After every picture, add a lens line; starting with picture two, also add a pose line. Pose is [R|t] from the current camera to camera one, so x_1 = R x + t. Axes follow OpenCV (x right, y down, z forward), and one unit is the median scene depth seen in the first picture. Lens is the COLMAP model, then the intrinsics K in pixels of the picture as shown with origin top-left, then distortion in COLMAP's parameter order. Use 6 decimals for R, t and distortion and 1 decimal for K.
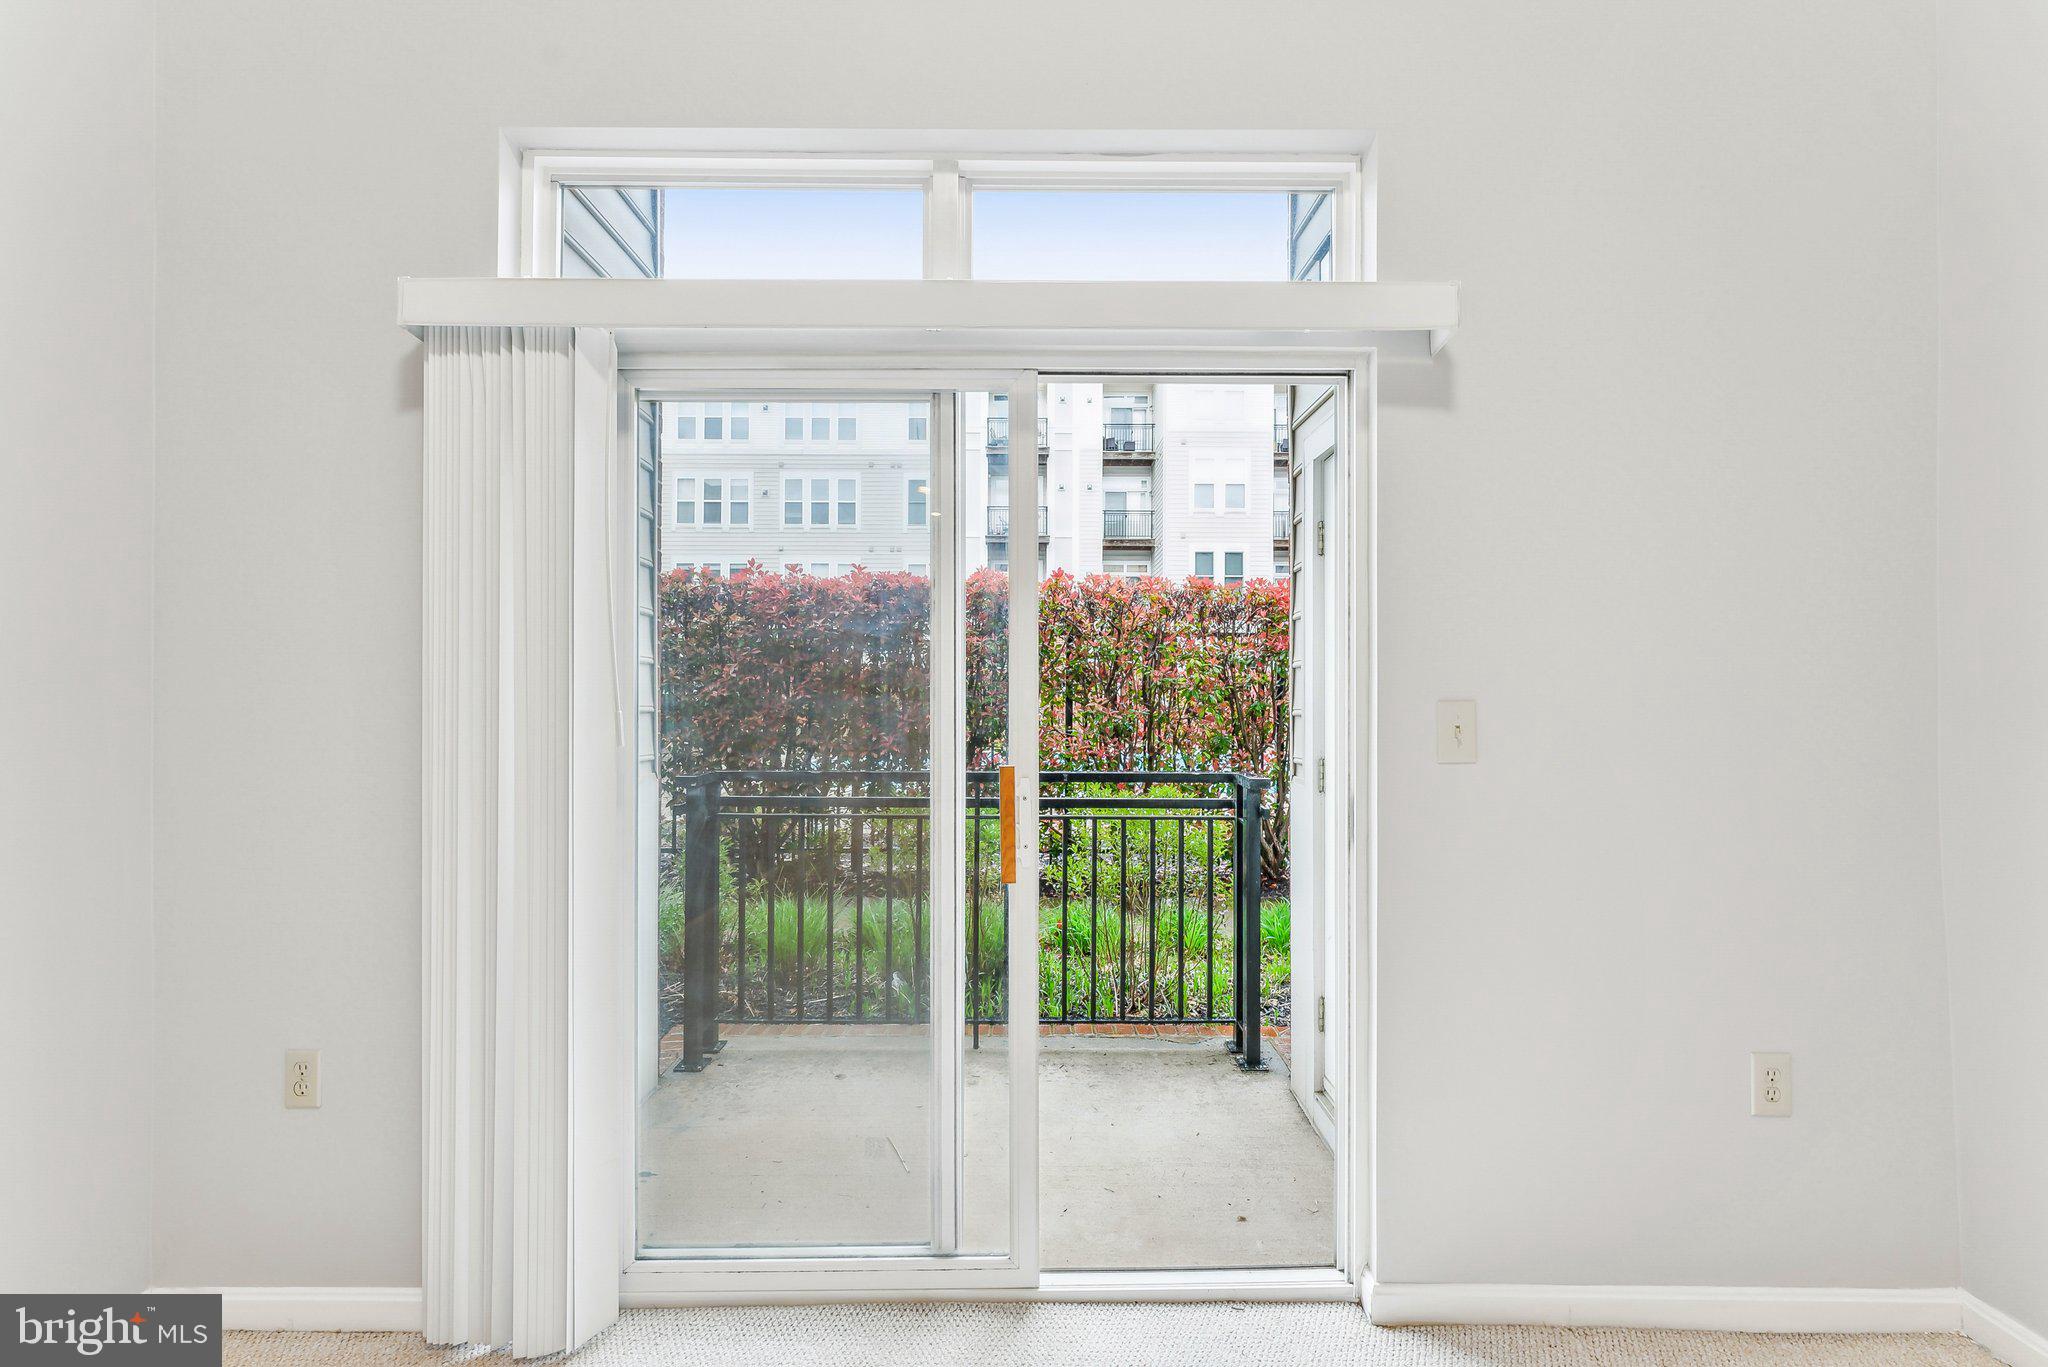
lens RADIAL K [[835.4, 0, 1025.4], [0, 835.4, 688.8], [0, 0, 1]] dist [0.001287, -0.000120]
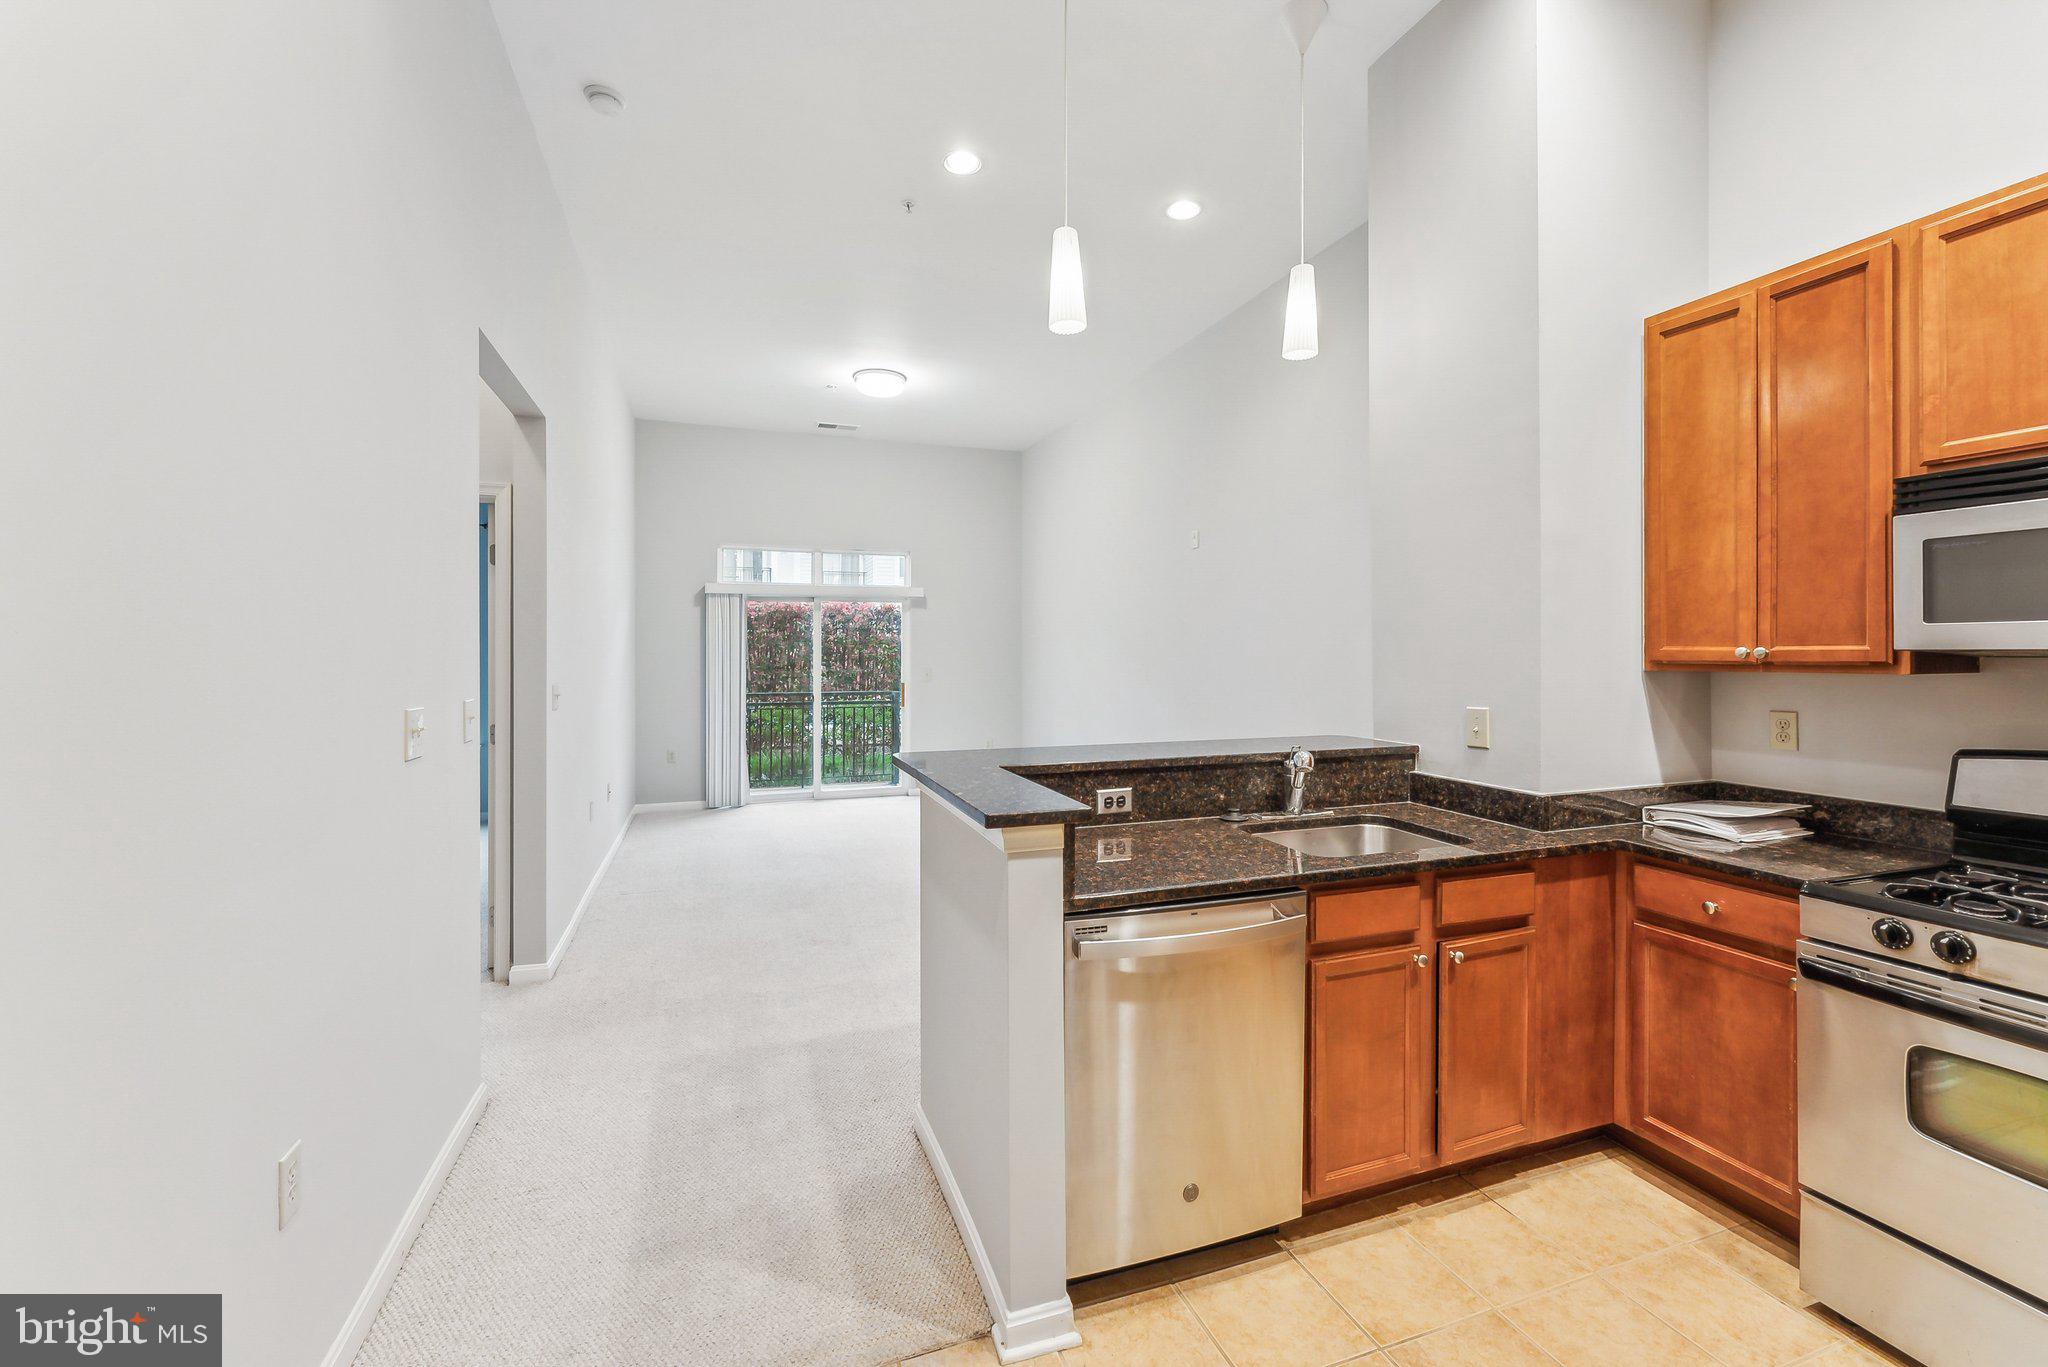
lens RADIAL K [[846.3, 0, 1033.1], [0, 846.3, 651.3], [0, 0, 1]] dist [0.001310, 0.000232]
pose [[0.940083, -0.005279, 0.340904, -0.153961], [0.002756, 0.999965, 0.007886, -0.032495], [-0.340934, -0.006474, 0.940065, -1.012947]]
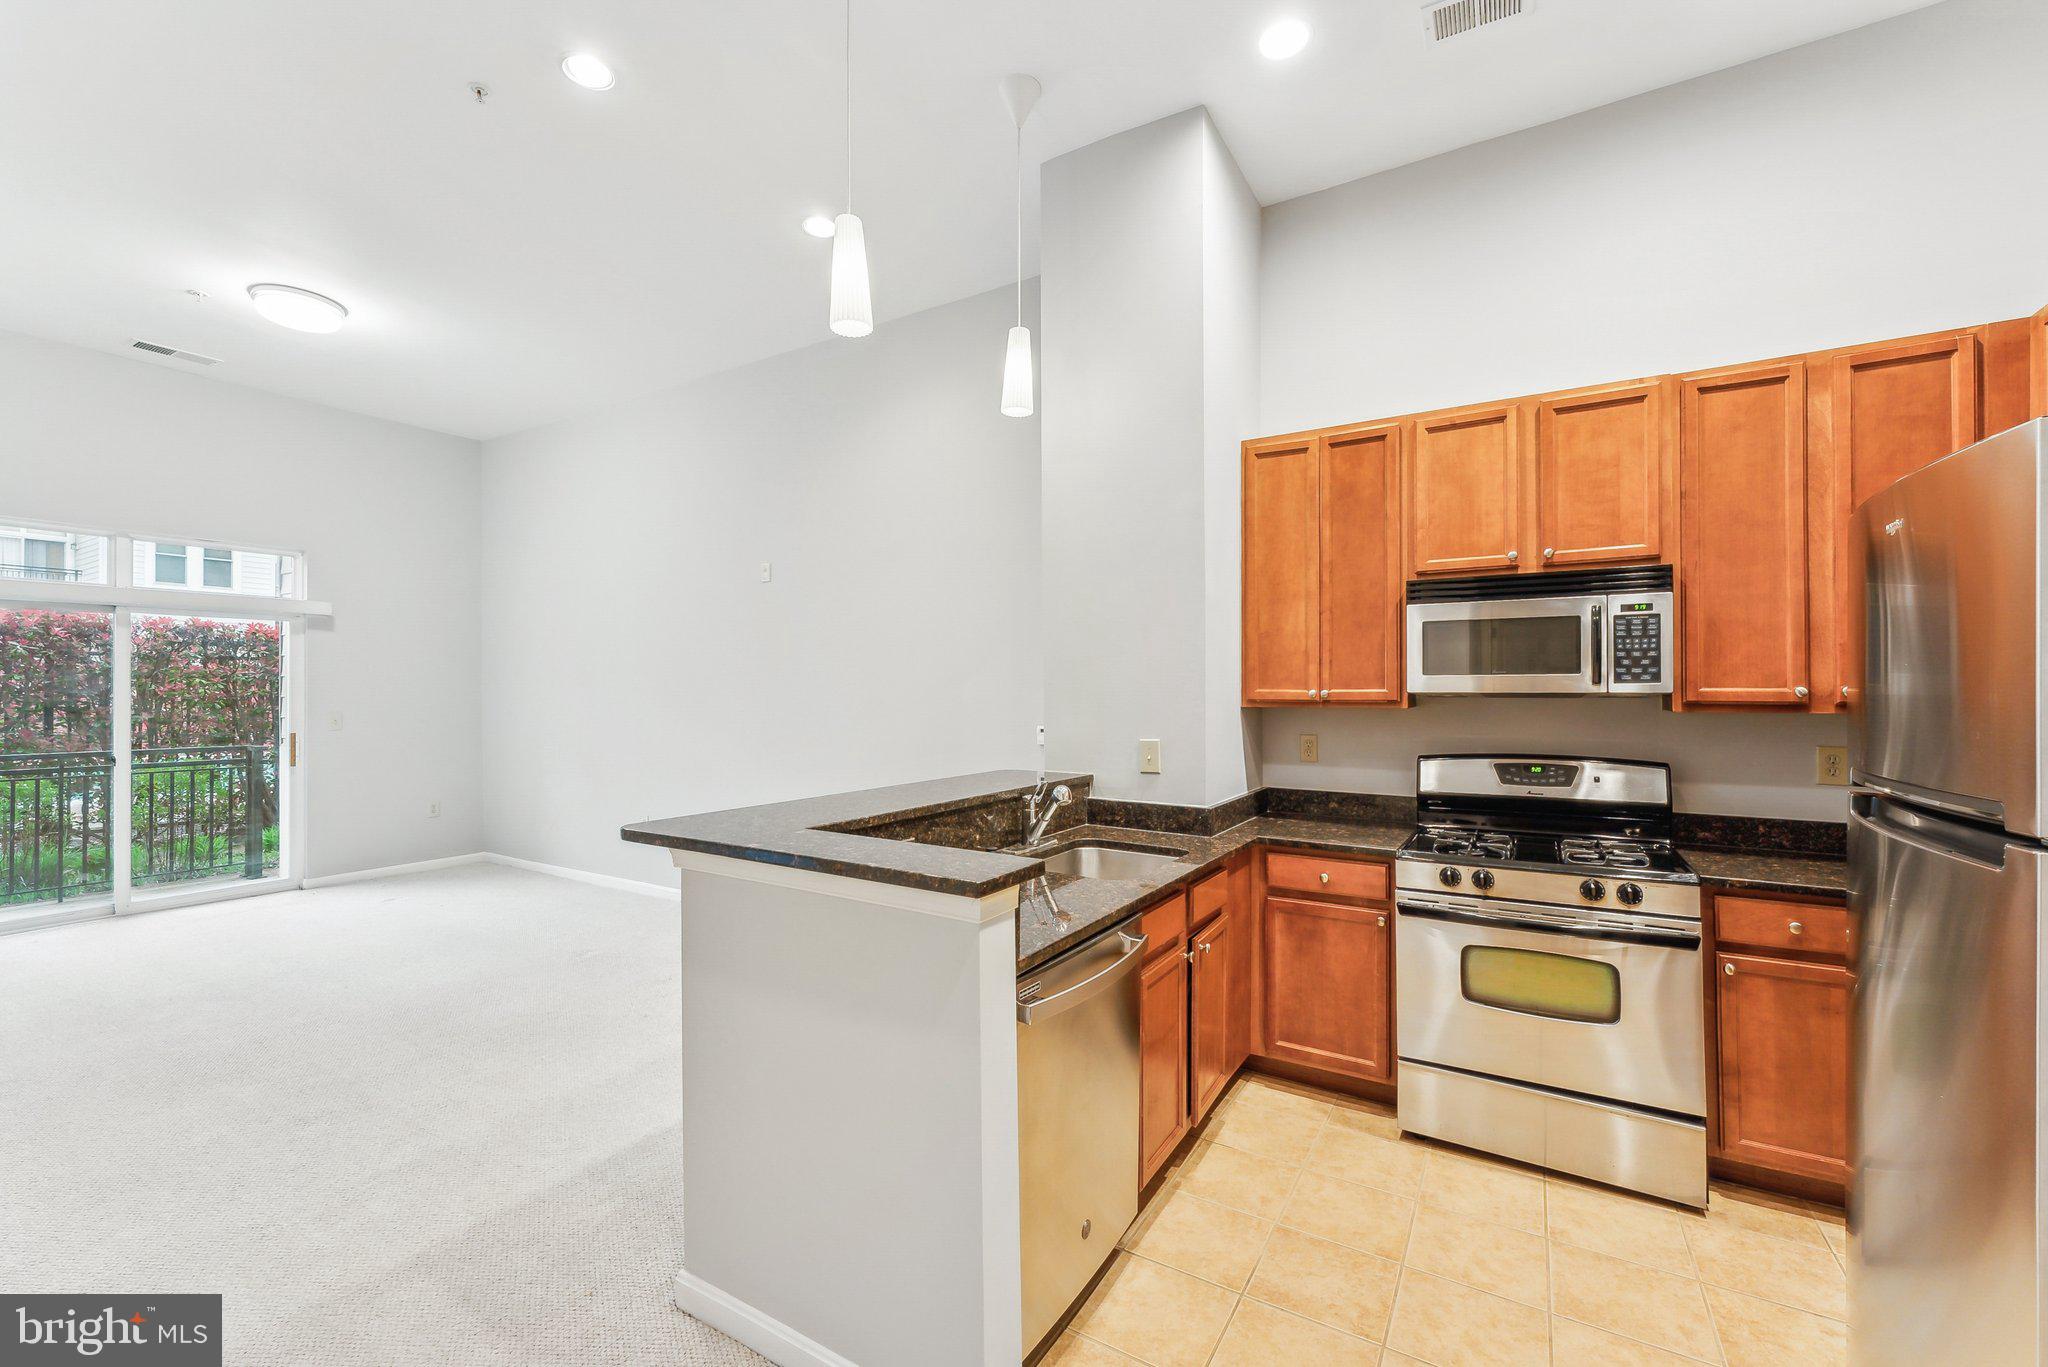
lens RADIAL K [[835.4, 0, 1025.4], [0, 835.4, 688.8], [0, 0, 1]] dist [0.001287, -0.000120]
pose [[0.524046, -0.003201, 0.851684, -0.259750], [-0.005078, 0.999963, 0.006883, -0.033777], [-0.851675, -0.007932, 0.524011, -0.895320]]
